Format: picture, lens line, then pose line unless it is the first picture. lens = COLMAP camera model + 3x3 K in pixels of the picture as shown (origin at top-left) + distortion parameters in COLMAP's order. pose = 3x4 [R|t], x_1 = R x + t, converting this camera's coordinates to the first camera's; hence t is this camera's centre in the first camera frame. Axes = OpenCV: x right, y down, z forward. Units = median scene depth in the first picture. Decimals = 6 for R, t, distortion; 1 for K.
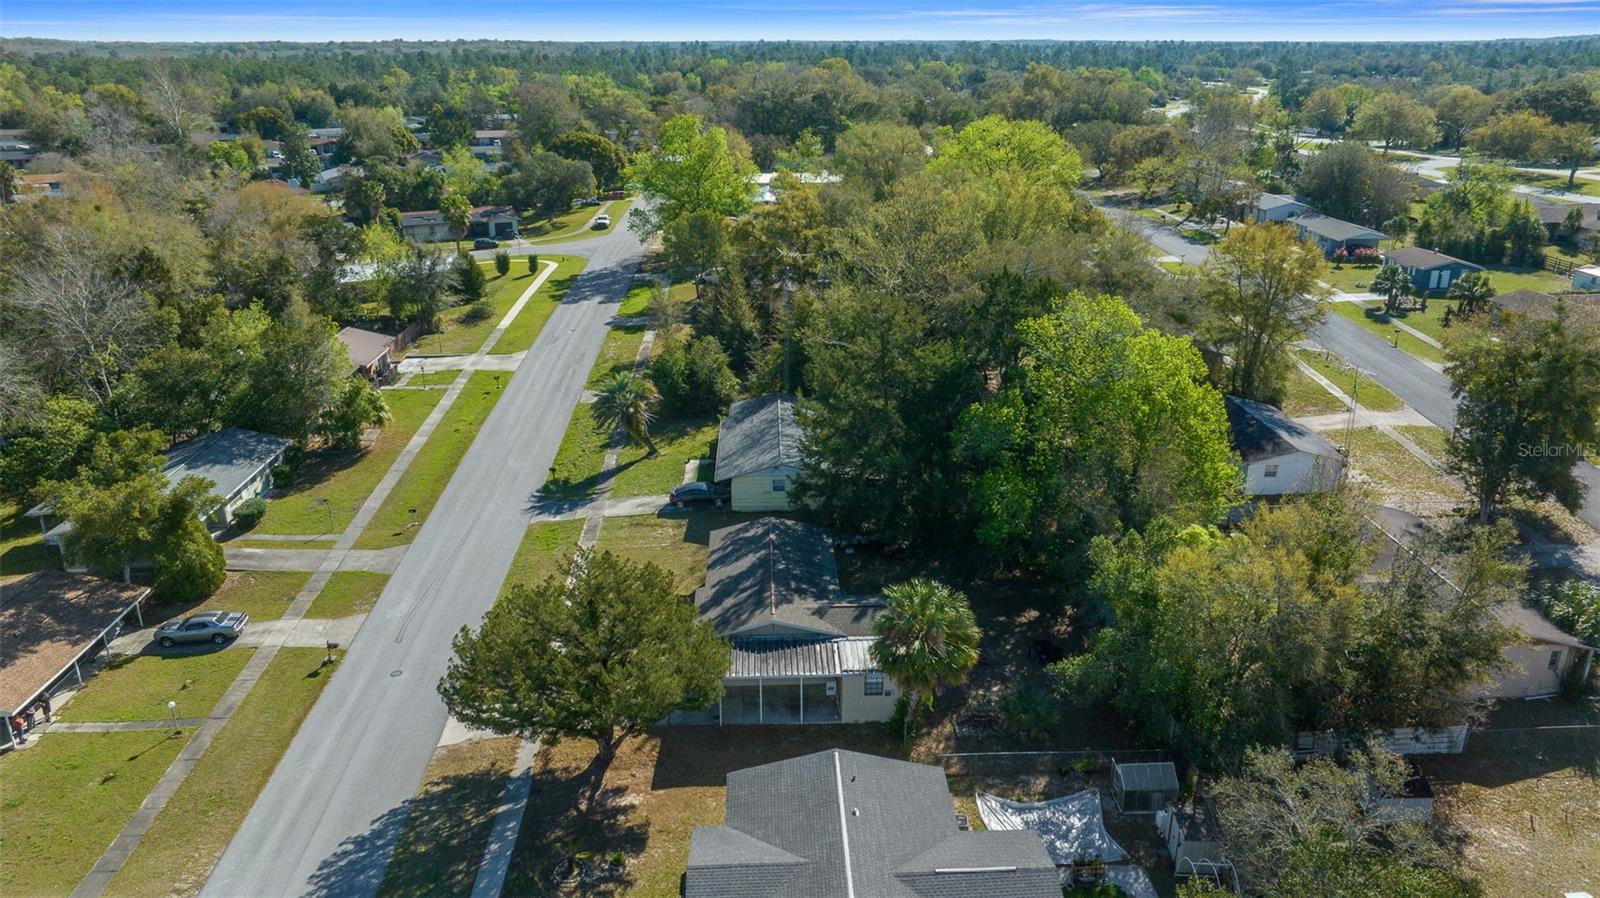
lens RADIAL K [[1130.0, 0, 804.3], [0, 1130.0, 441.4], [0, 0, 1]] dist [-0.010343, -0.000046]
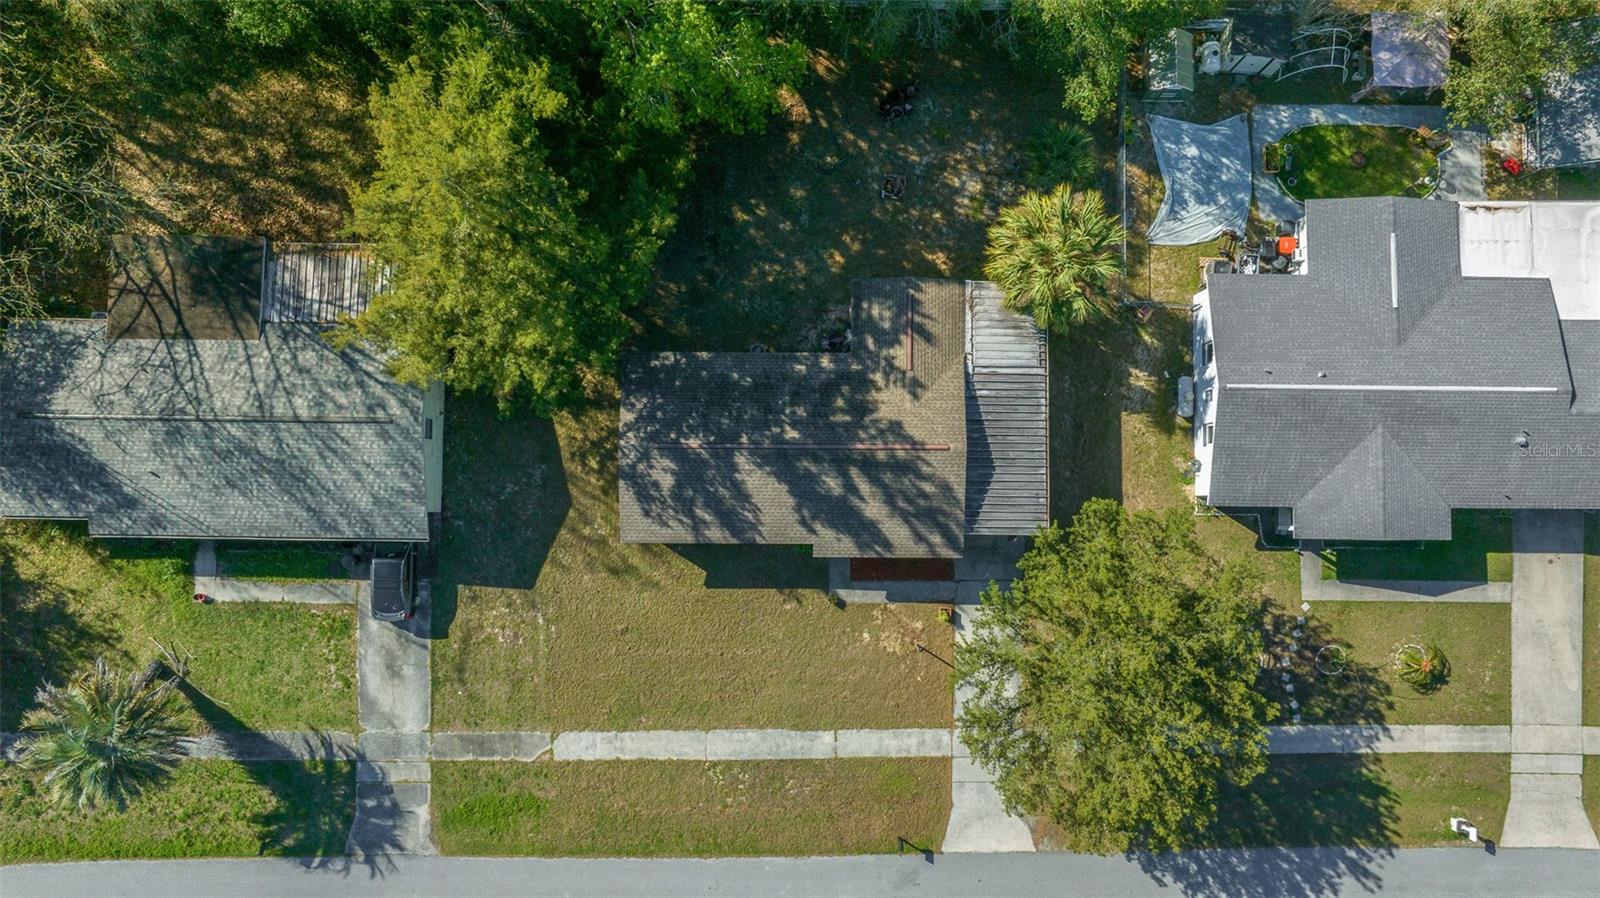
lens RADIAL K [[1130.0, 0, 804.3], [0, 1130.0, 441.4], [0, 0, 1]] dist [-0.010343, -0.000046]
pose [[0.046243, -0.997099, 0.060452, -0.069037], [0.338537, 0.072578, 0.938150, -0.548191], [-0.939816, -0.022918, 0.340911, 0.790477]]
